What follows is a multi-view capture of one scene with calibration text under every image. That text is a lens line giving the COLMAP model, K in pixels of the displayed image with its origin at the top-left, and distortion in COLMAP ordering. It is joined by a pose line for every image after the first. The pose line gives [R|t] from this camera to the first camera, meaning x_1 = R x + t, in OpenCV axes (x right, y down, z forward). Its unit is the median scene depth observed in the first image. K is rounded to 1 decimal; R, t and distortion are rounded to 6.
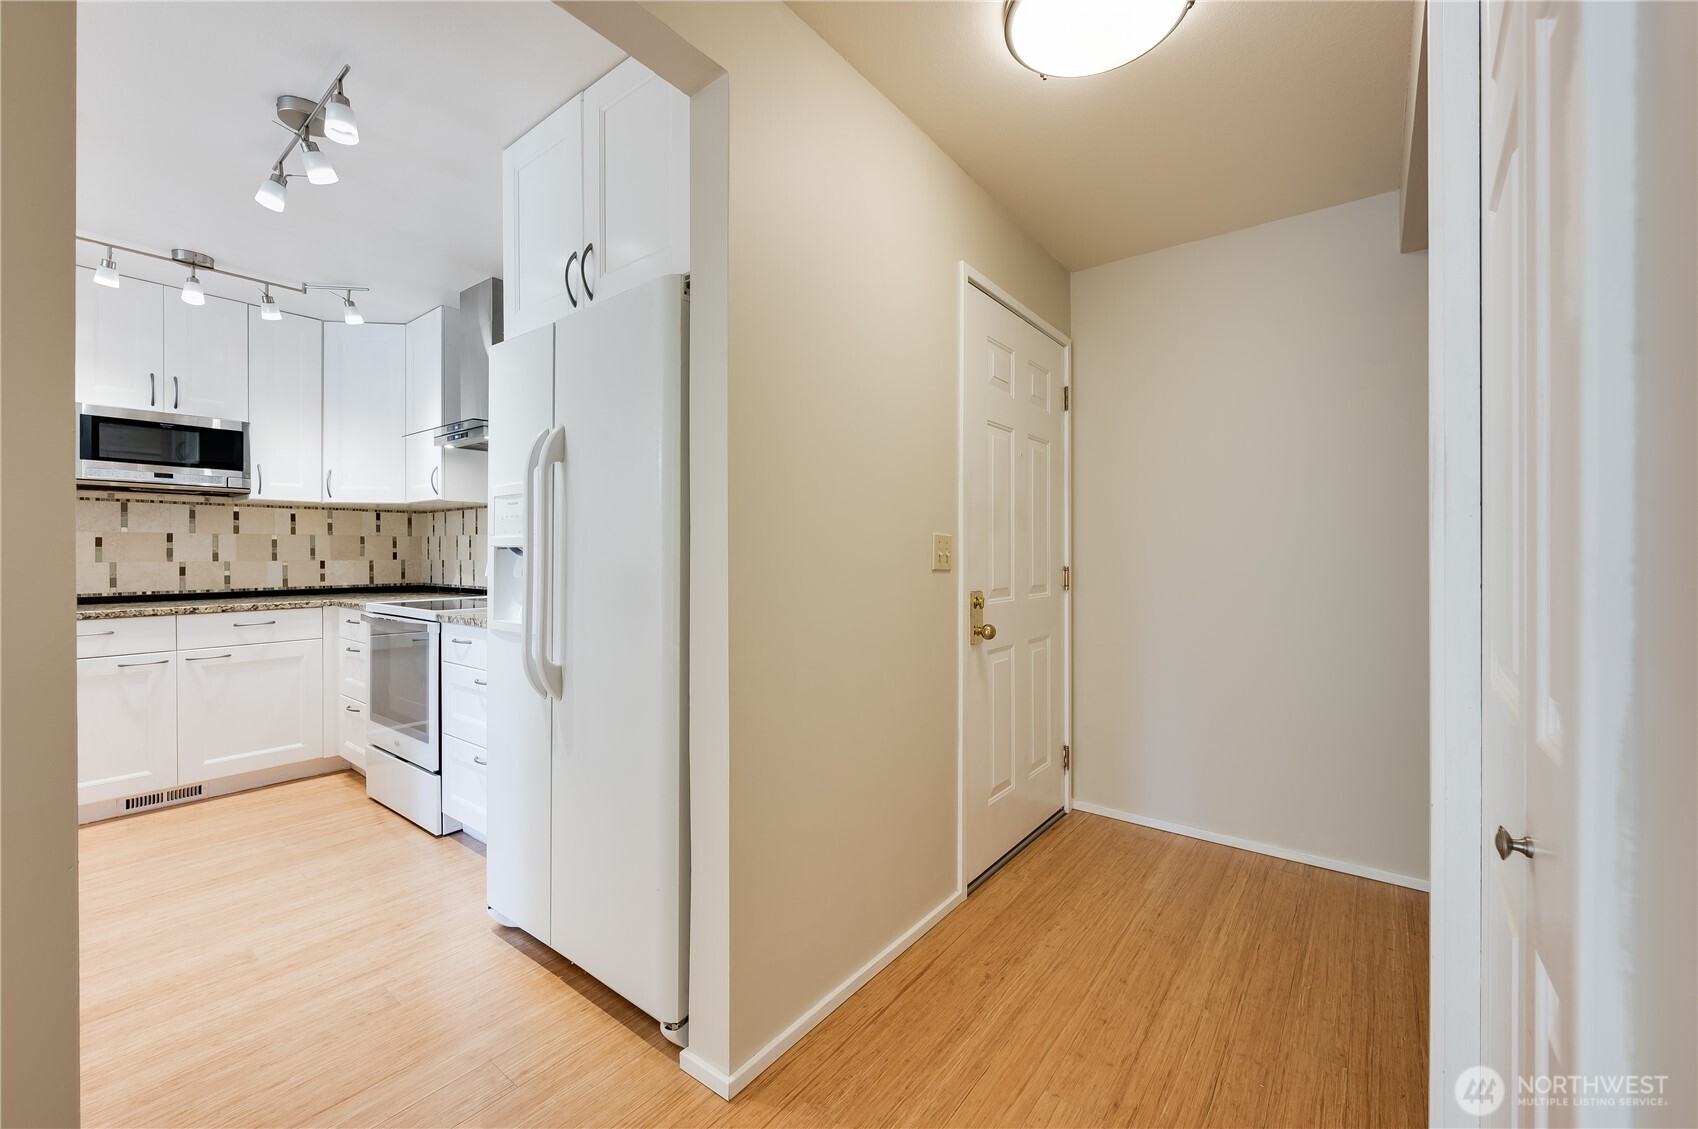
lens RADIAL K [[685.6, 0, 858.3], [0, 685.6, 554.7], [0, 0, 1]] dist [0.001388, -0.001747]
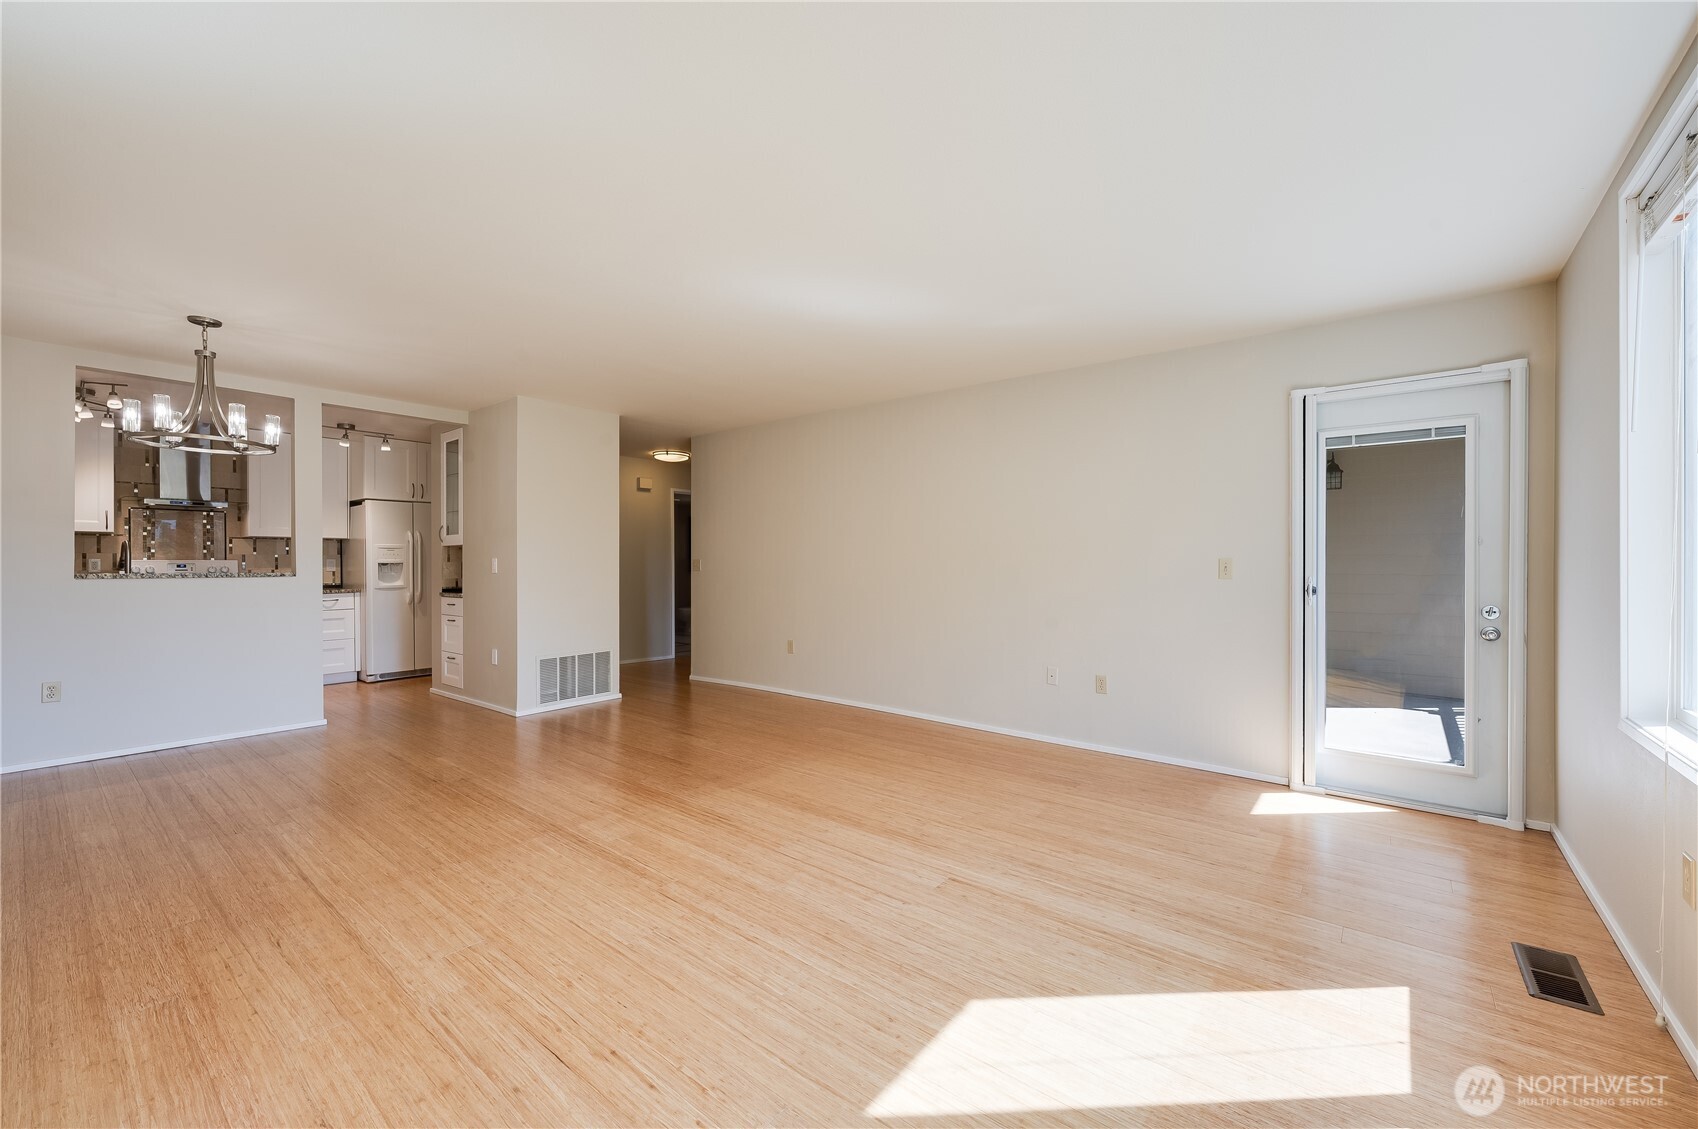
lens RADIAL K [[685.6, 0, 875.5], [0, 685.6, 560.5], [0, 0, 1]] dist [0.001388, -0.001747]
pose [[0.024987, 0.000090, 0.999688, -2.159319], [0.003368, 0.999994, -0.000174, -0.008001], [-0.999682, 0.003372, 0.024987, -0.831483]]
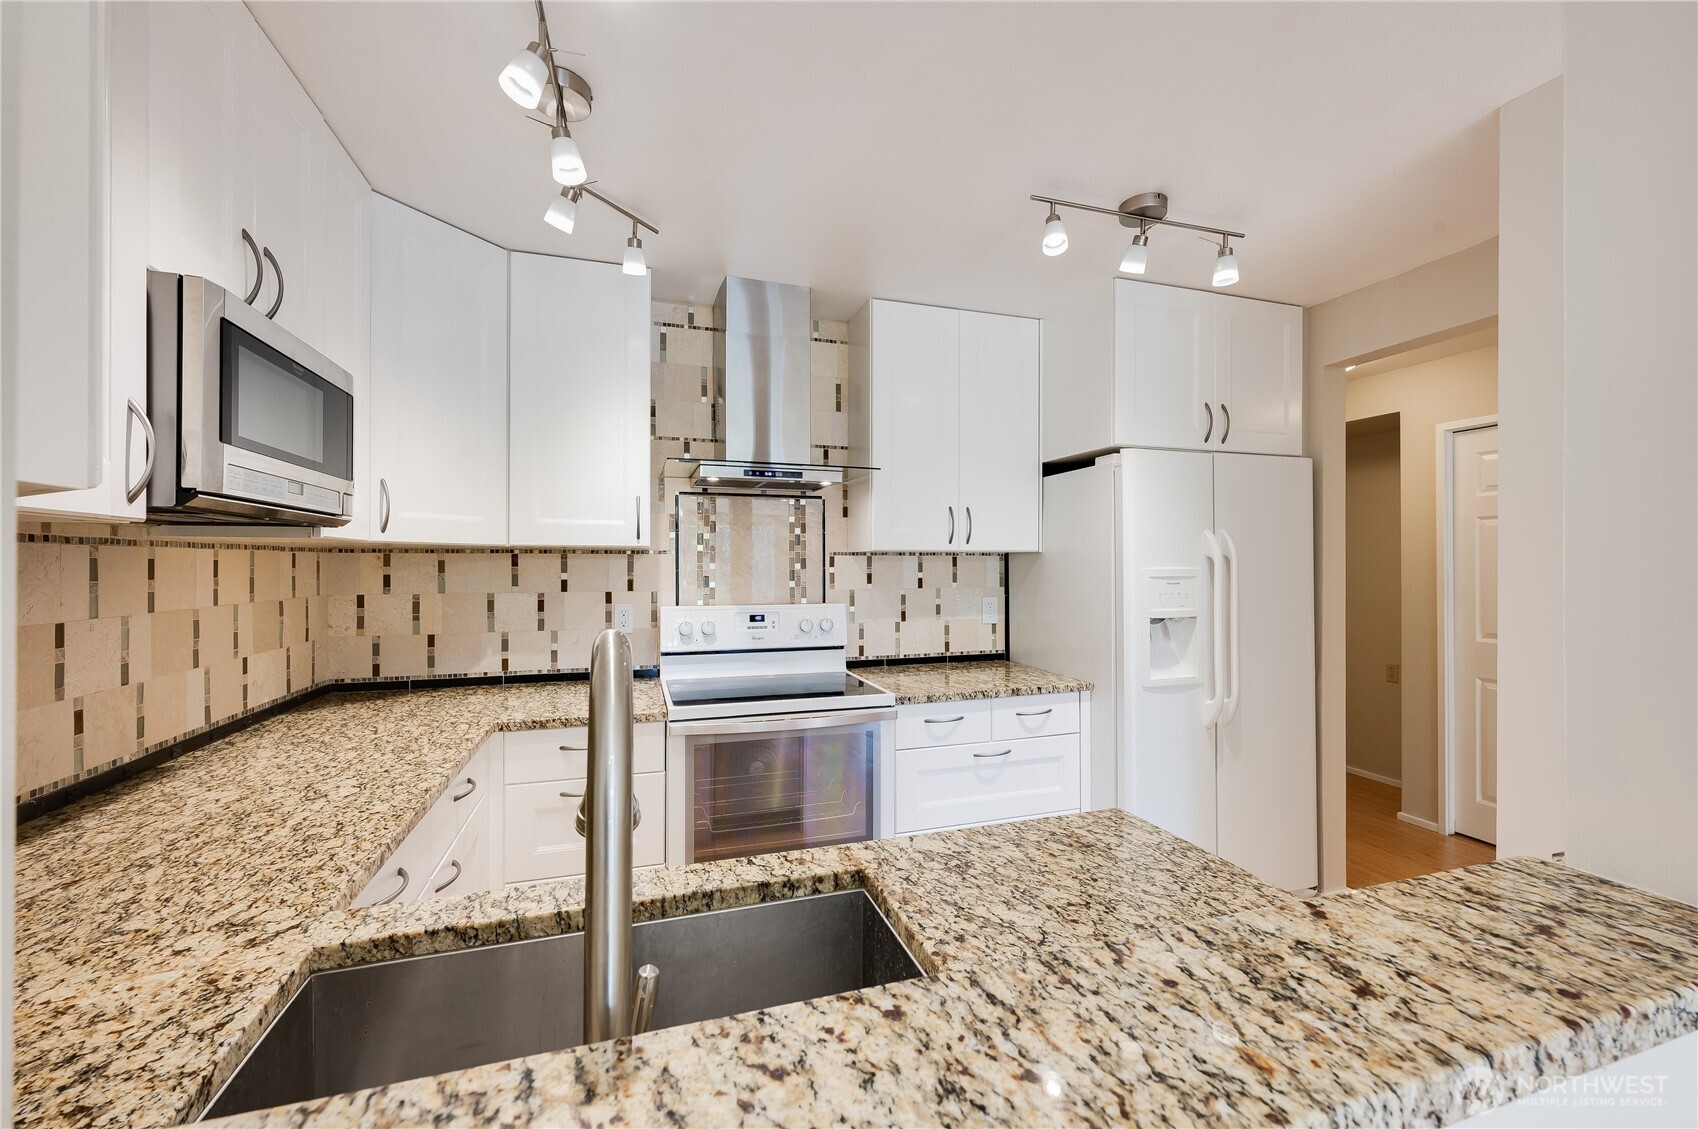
lens RADIAL K [[685.6, 0, 857.3], [0, 685.6, 565.1], [0, 0, 1]] dist [0.001388, -0.001747]
pose [[0.564001, -0.001486, 0.825773, -1.050802], [0.002440, 0.999997, 0.000133, -0.060736], [-0.825771, 0.001940, 0.564003, 0.433502]]
